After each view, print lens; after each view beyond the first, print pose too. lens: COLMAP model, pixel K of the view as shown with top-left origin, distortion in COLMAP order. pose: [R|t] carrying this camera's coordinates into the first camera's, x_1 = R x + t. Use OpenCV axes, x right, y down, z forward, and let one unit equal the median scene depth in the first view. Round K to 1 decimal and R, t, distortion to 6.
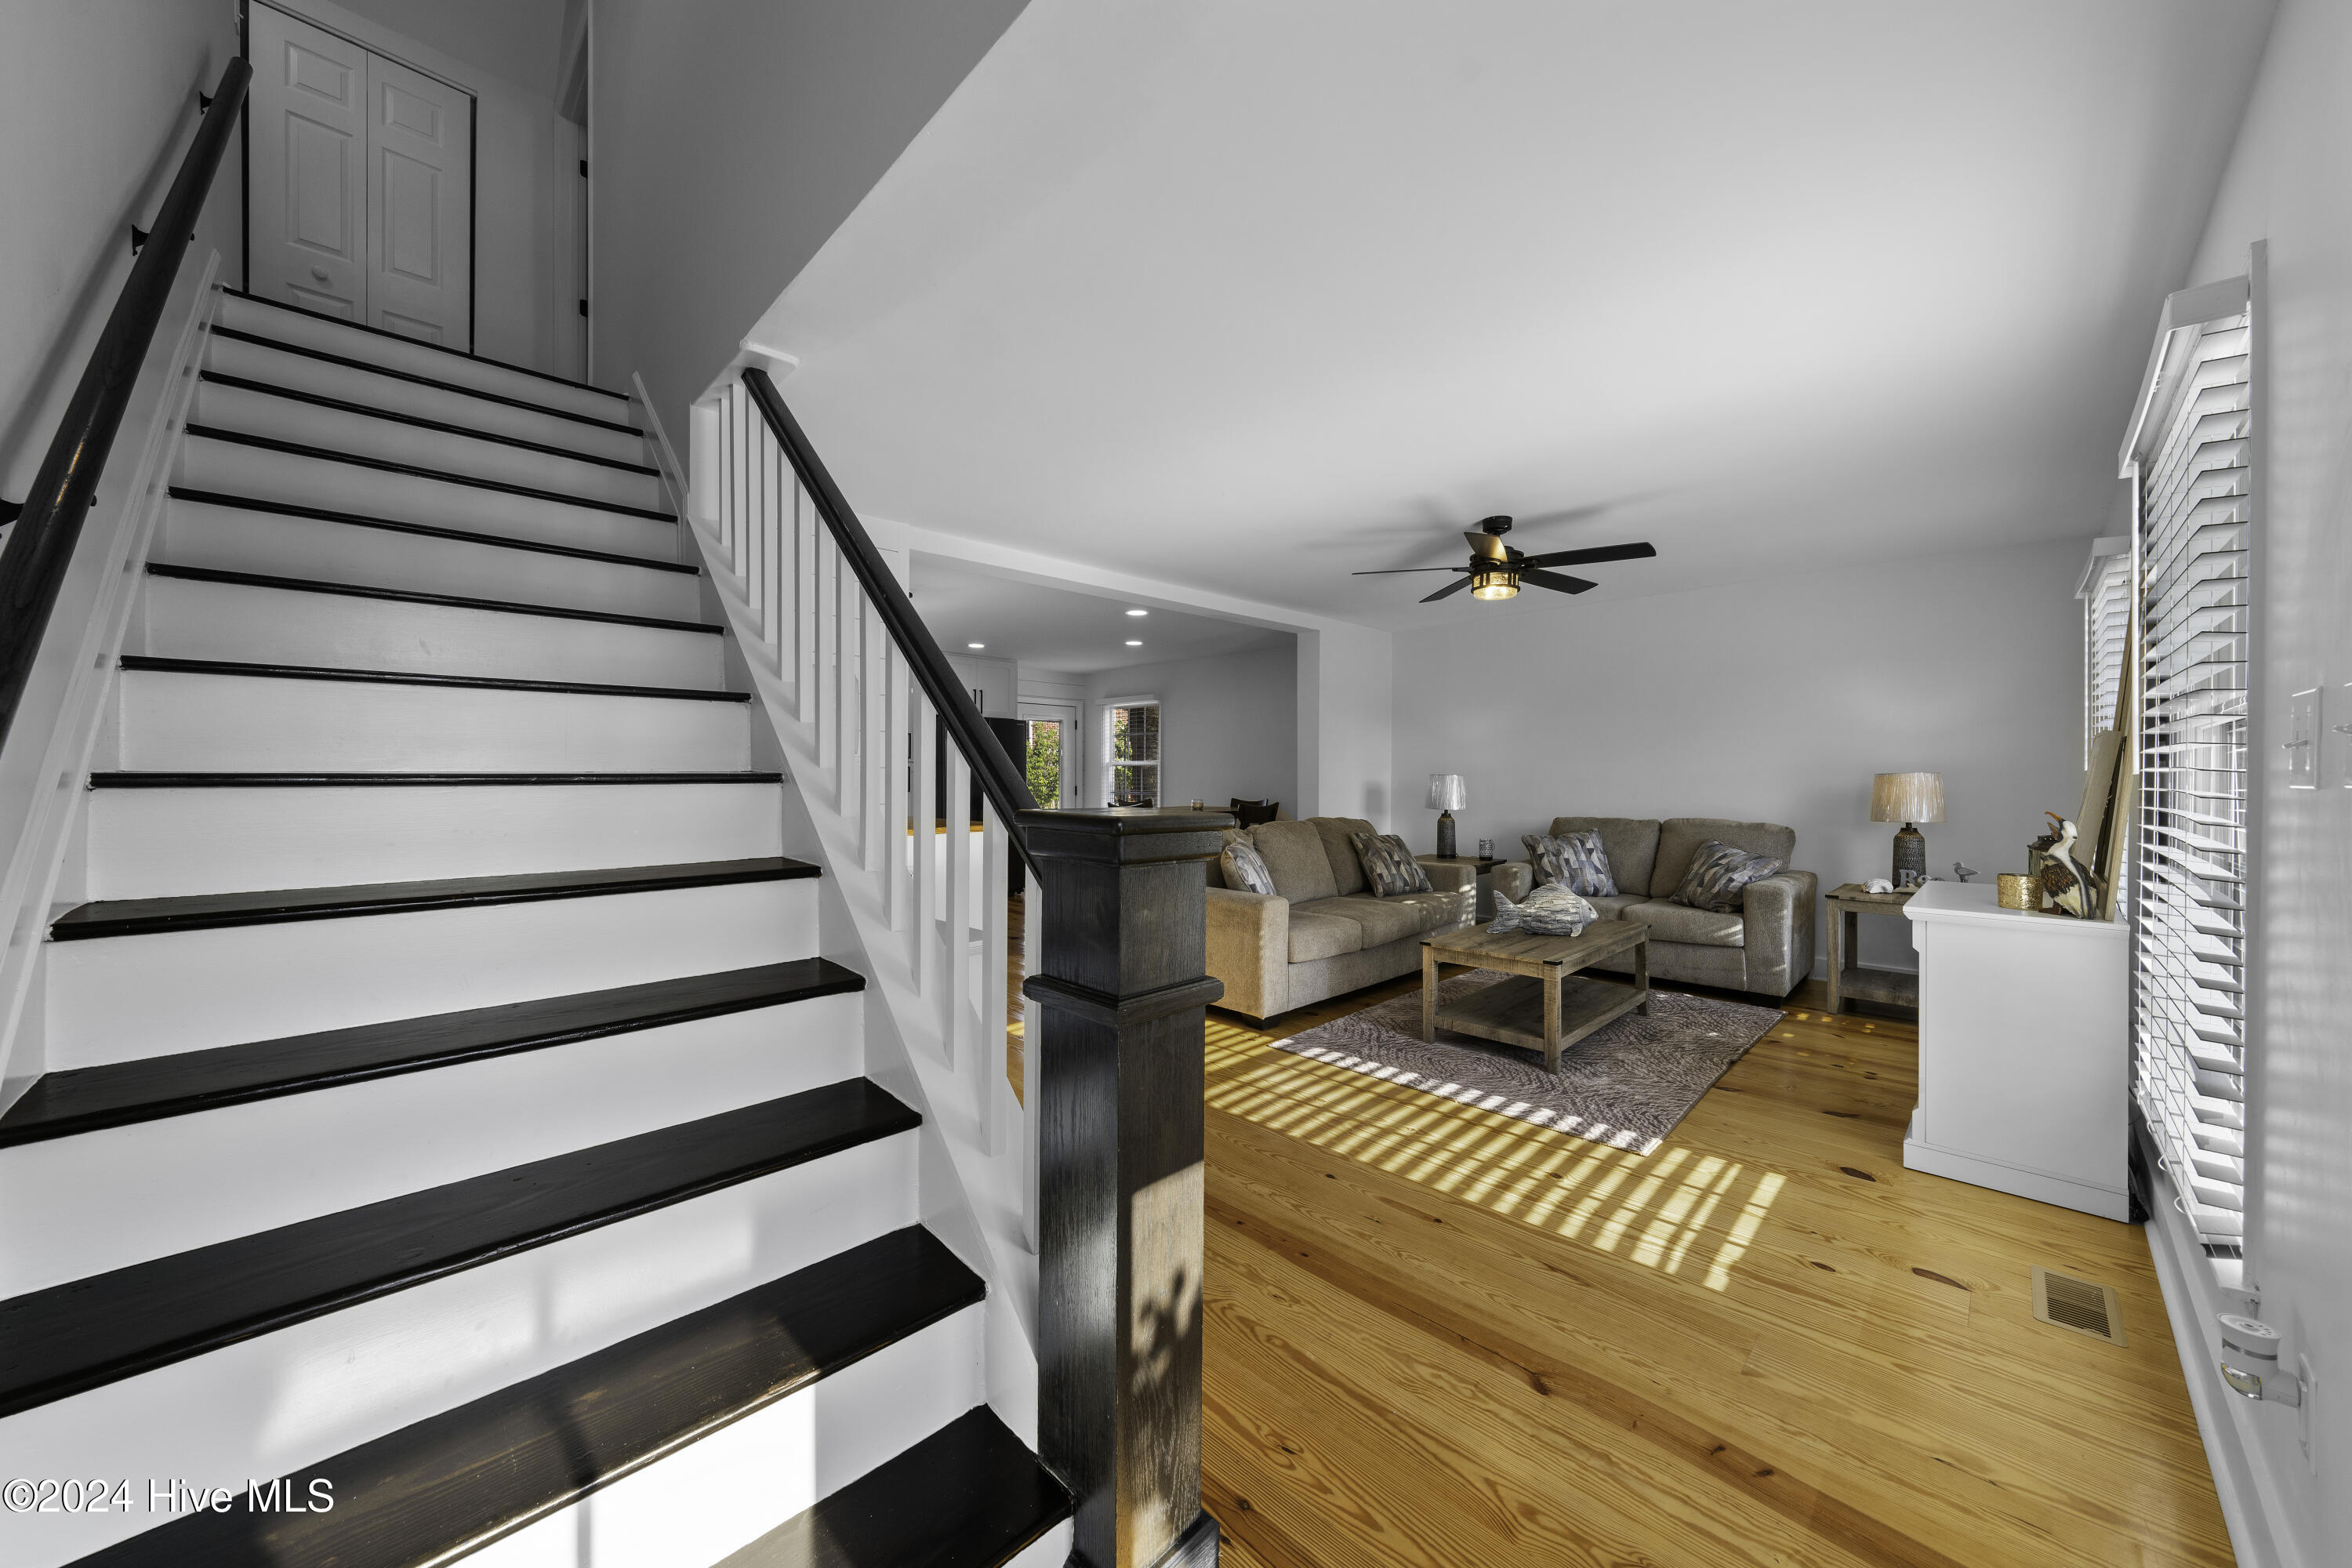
lens RADIAL K [[805.9, 0, 1159.4], [0, 805.9, 775.4], [0, 0, 1]] dist [-0.013266, -0.000250]
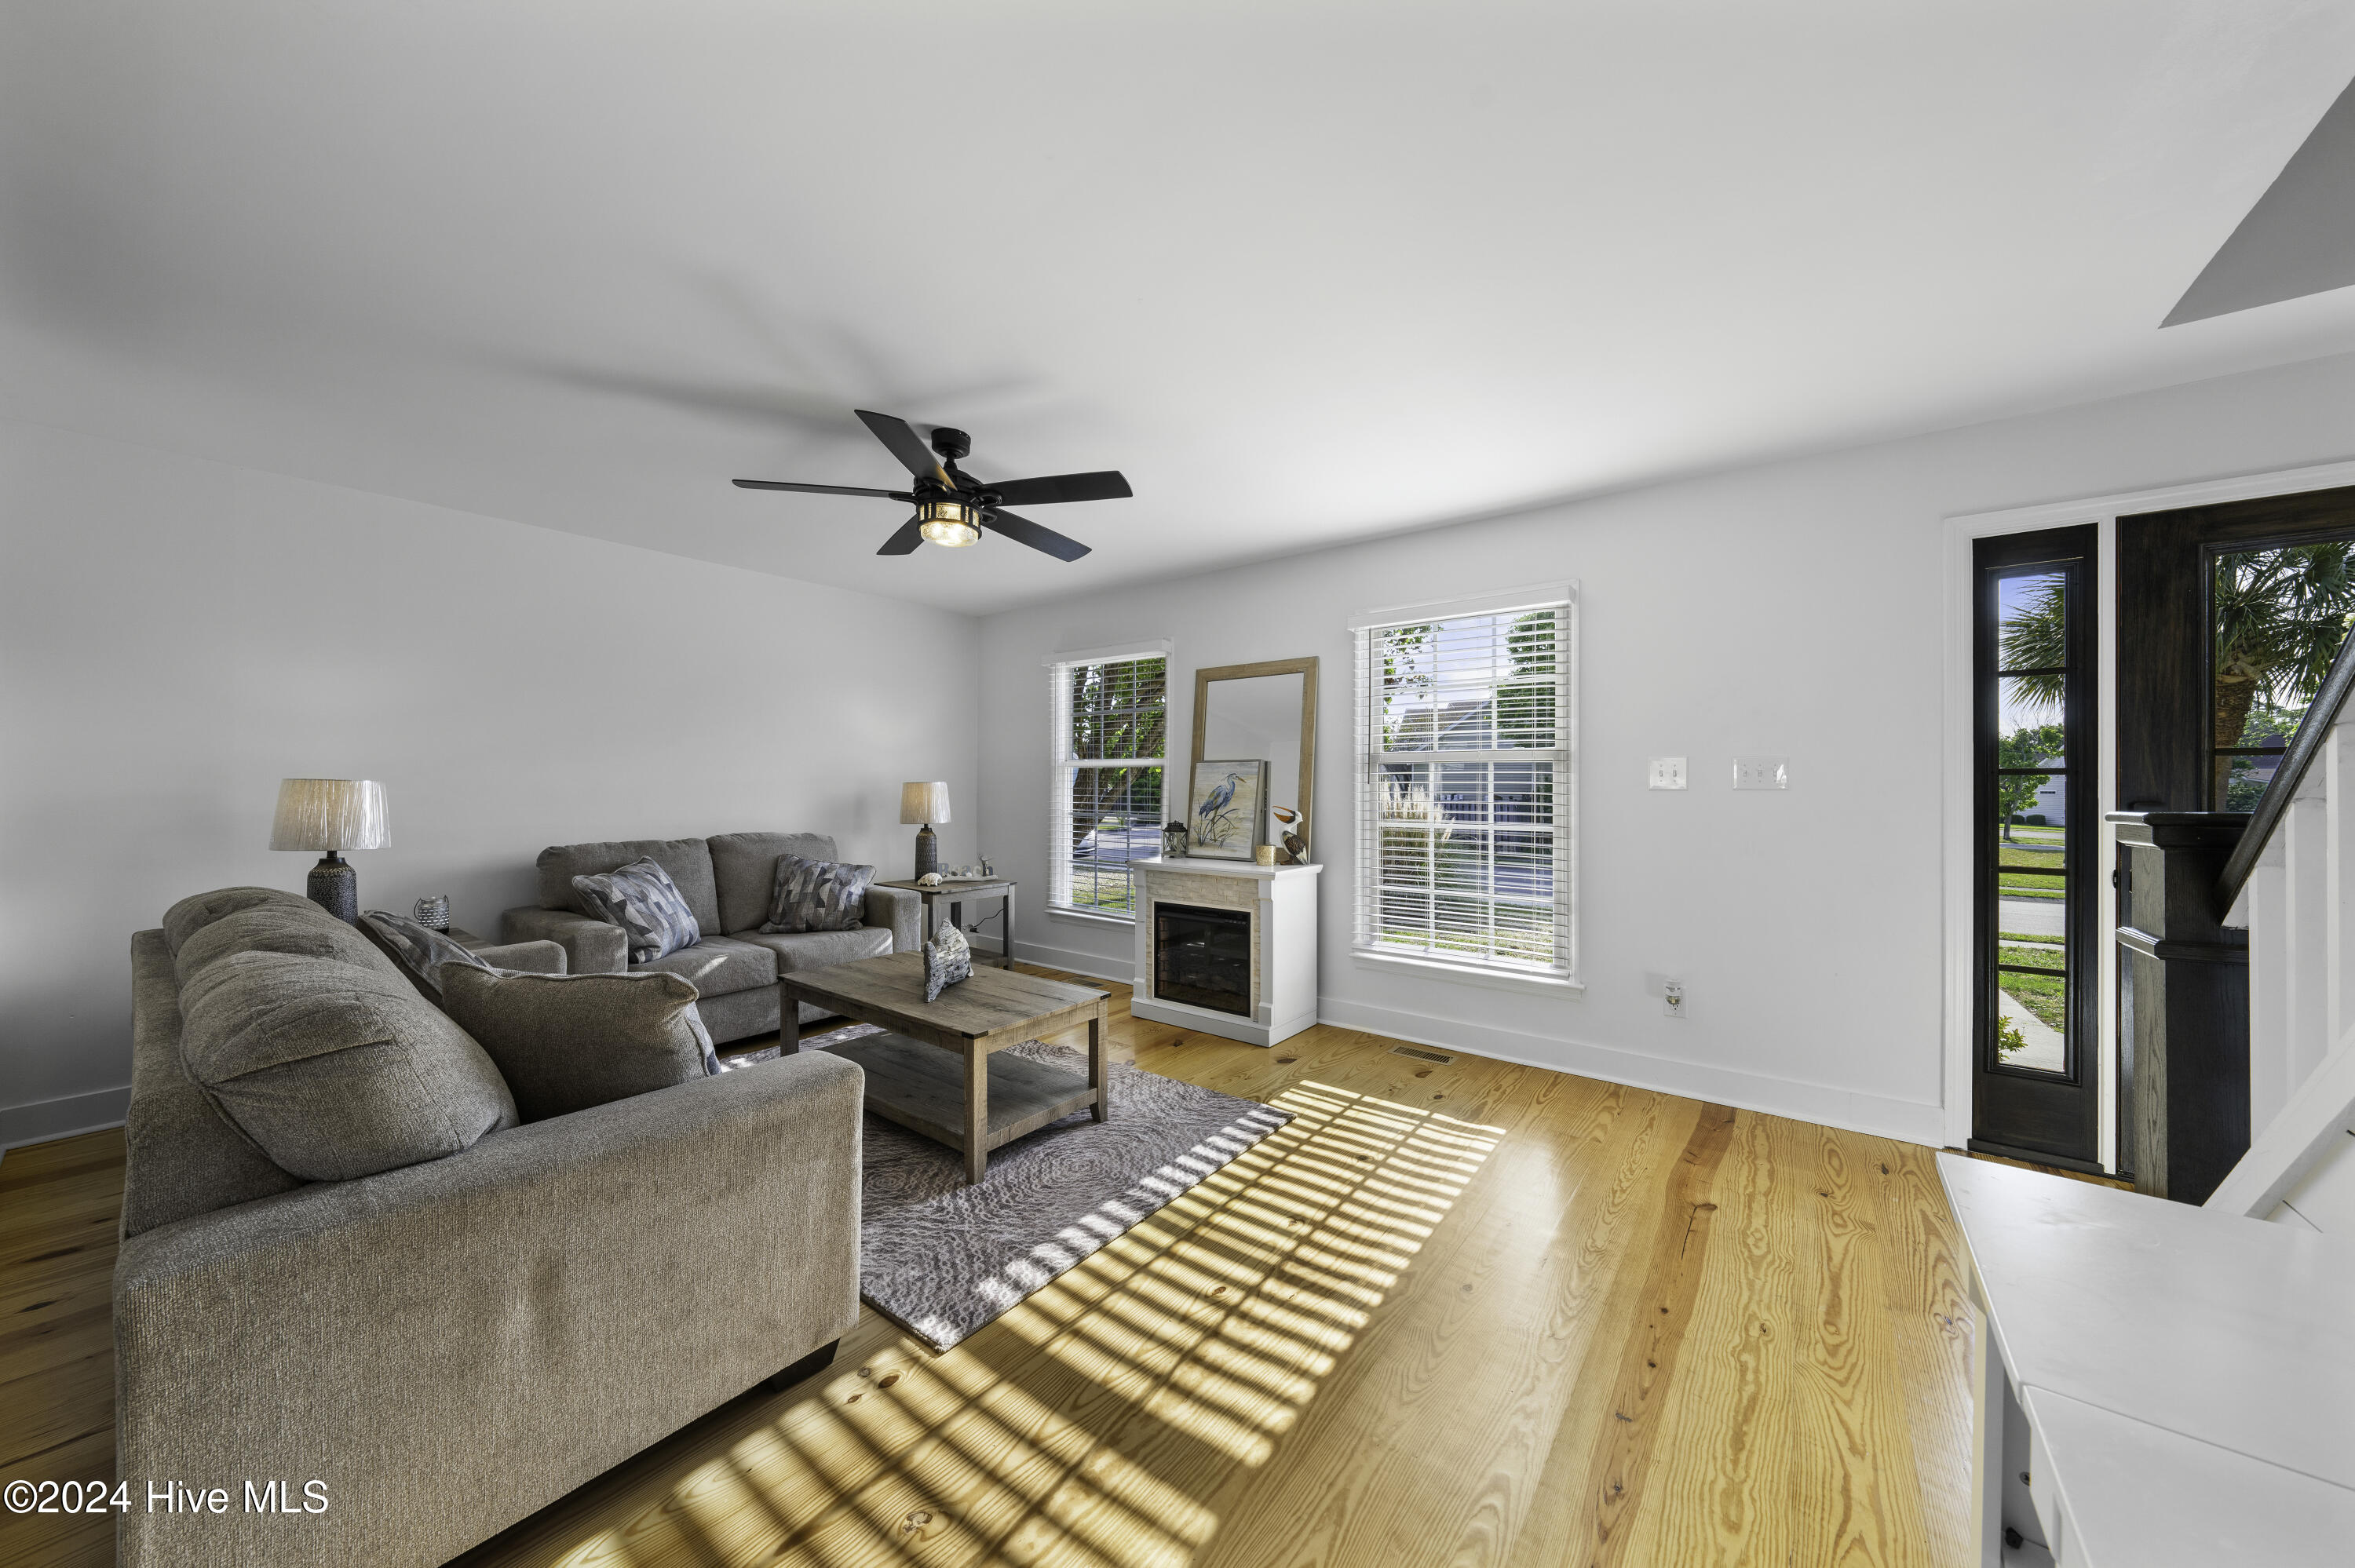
lens RADIAL K [[806.8, 0, 1172.7], [0, 806.8, 787.2], [0, 0, 1]] dist [-0.013266, -0.000250]
pose [[-0.153455, 0.000535, 0.988155, -0.651964], [-0.002500, 0.999996, -0.000929, 0.009407], [-0.988152, -0.002613, -0.153454, 1.758538]]
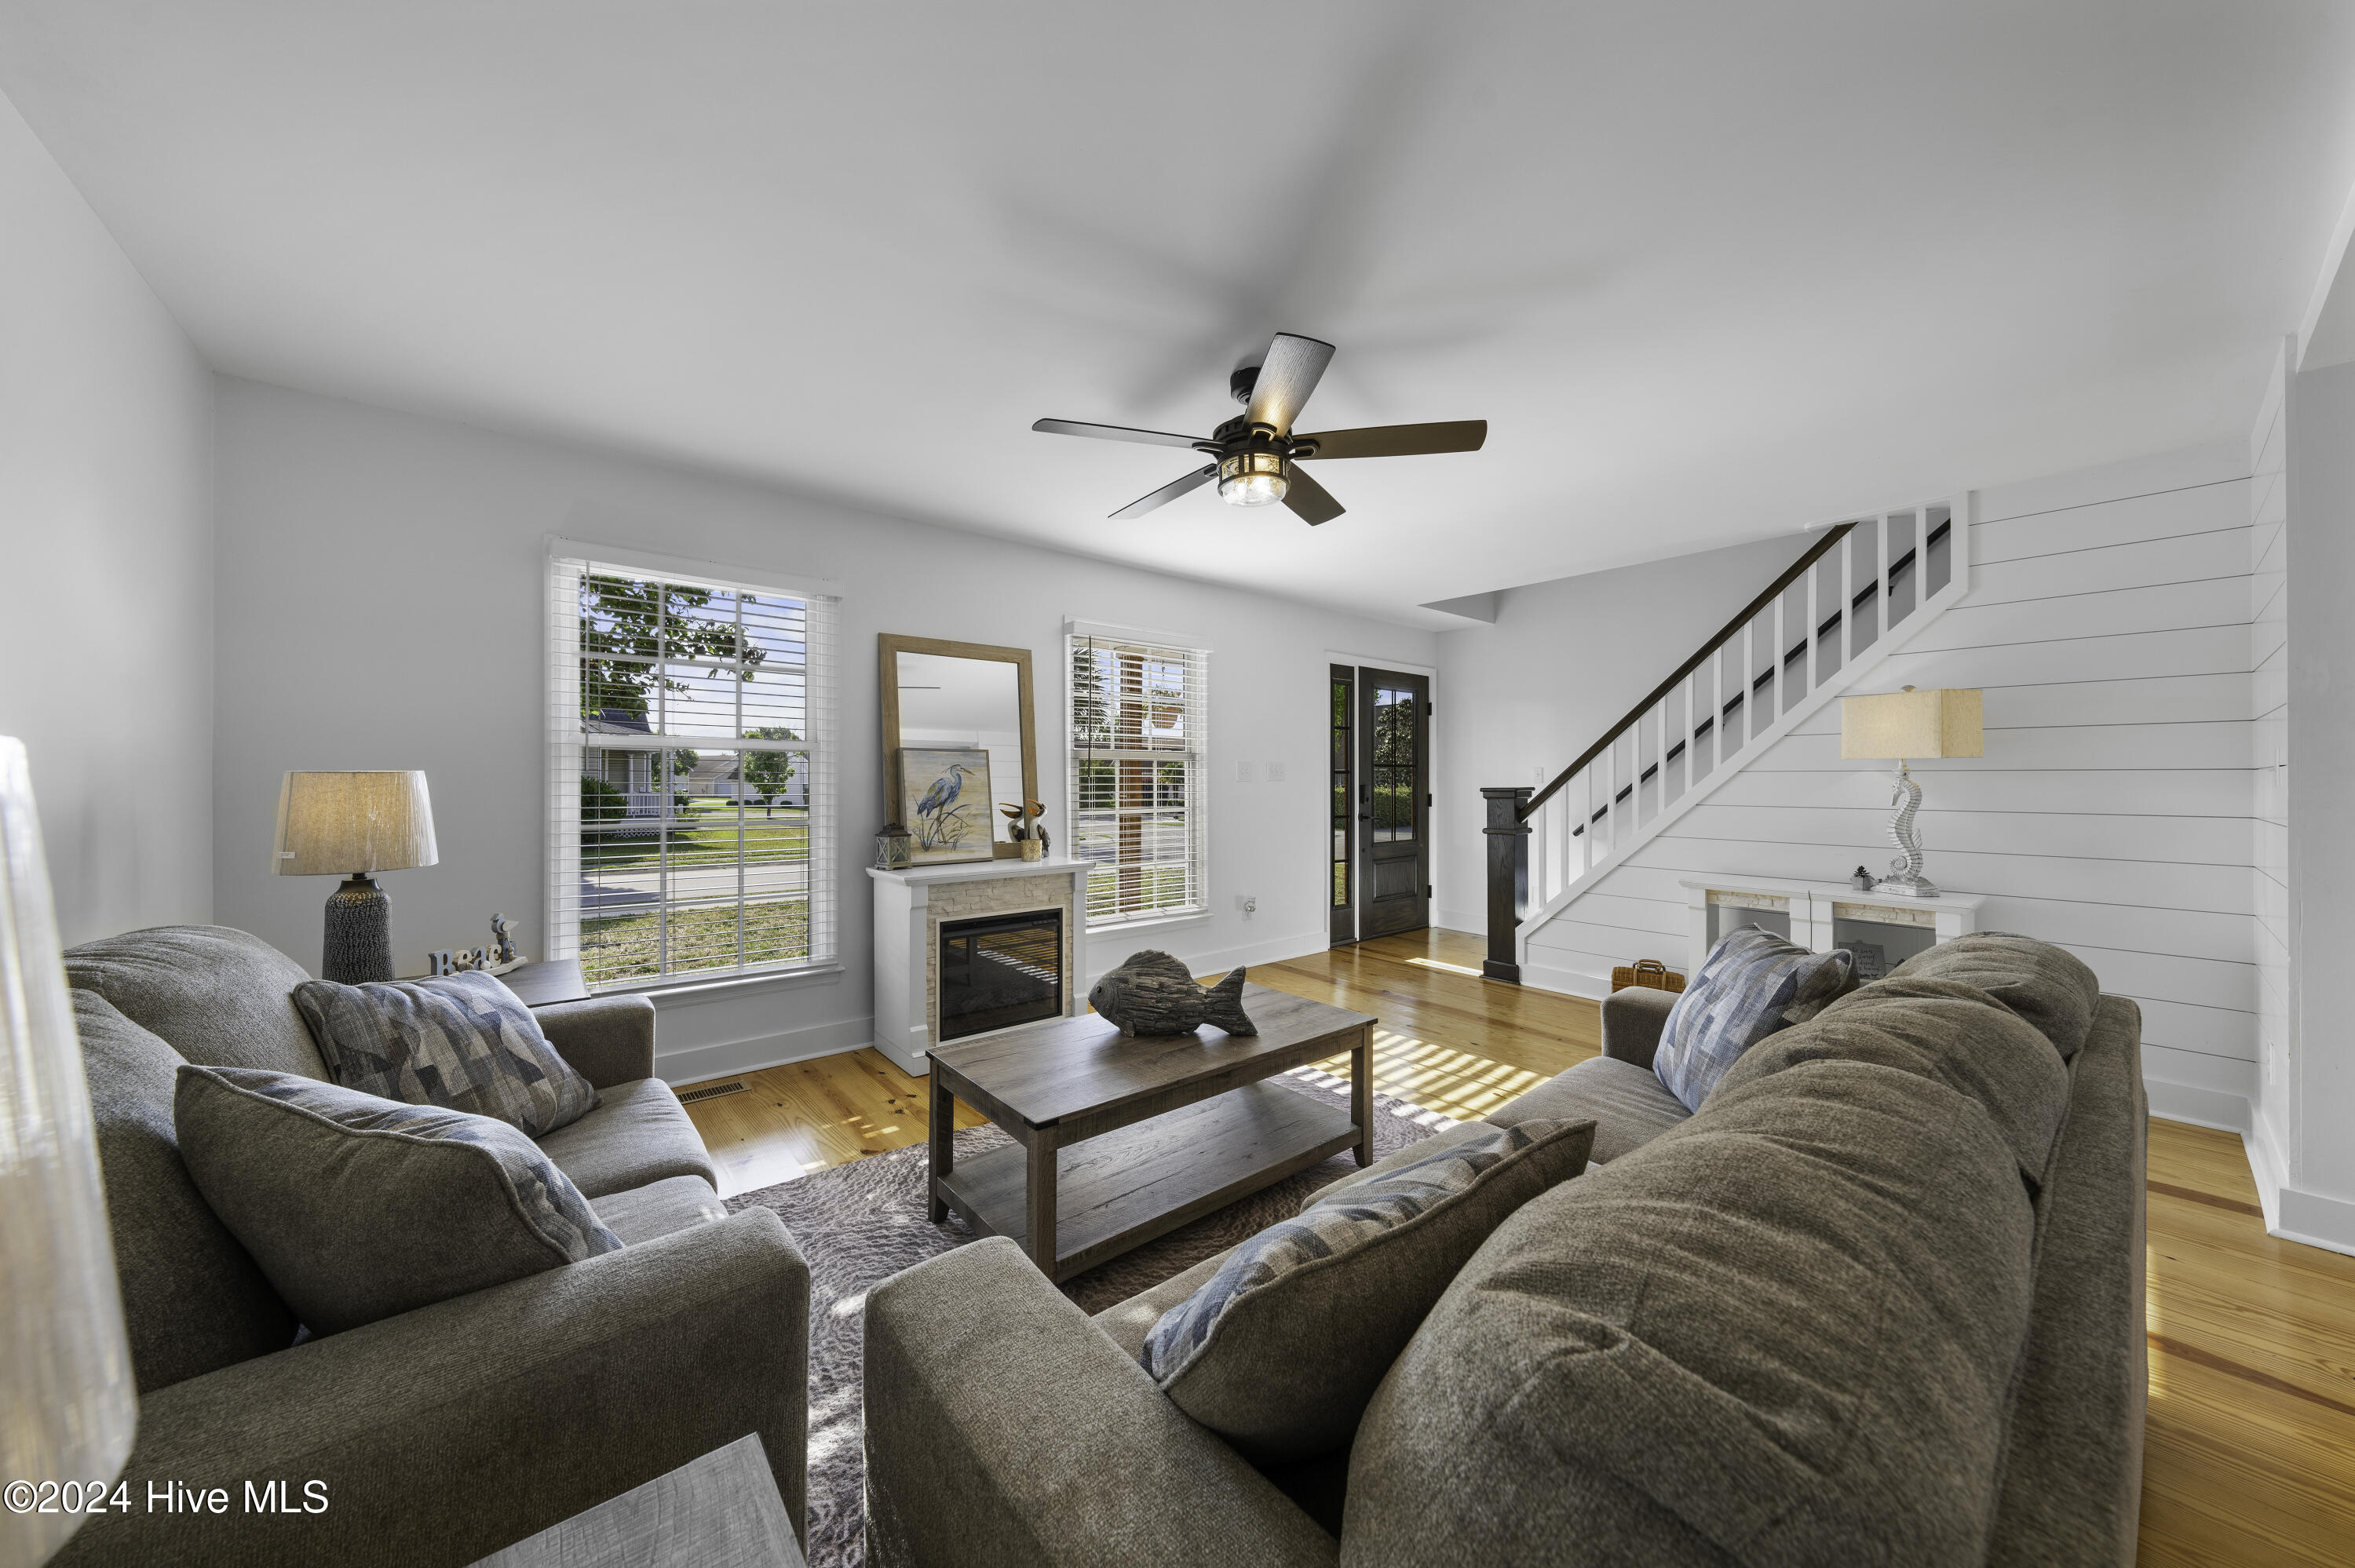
lens RADIAL K [[806.8, 0, 1192.4], [0, 806.8, 786.1], [0, 0, 1]] dist [-0.013266, -0.000250]
pose [[-0.999018, -0.001032, 0.044291, 0.841541], [-0.000666, 0.999965, 0.008282, 0.004299], [-0.044298, 0.008244, -0.998984, 3.161953]]
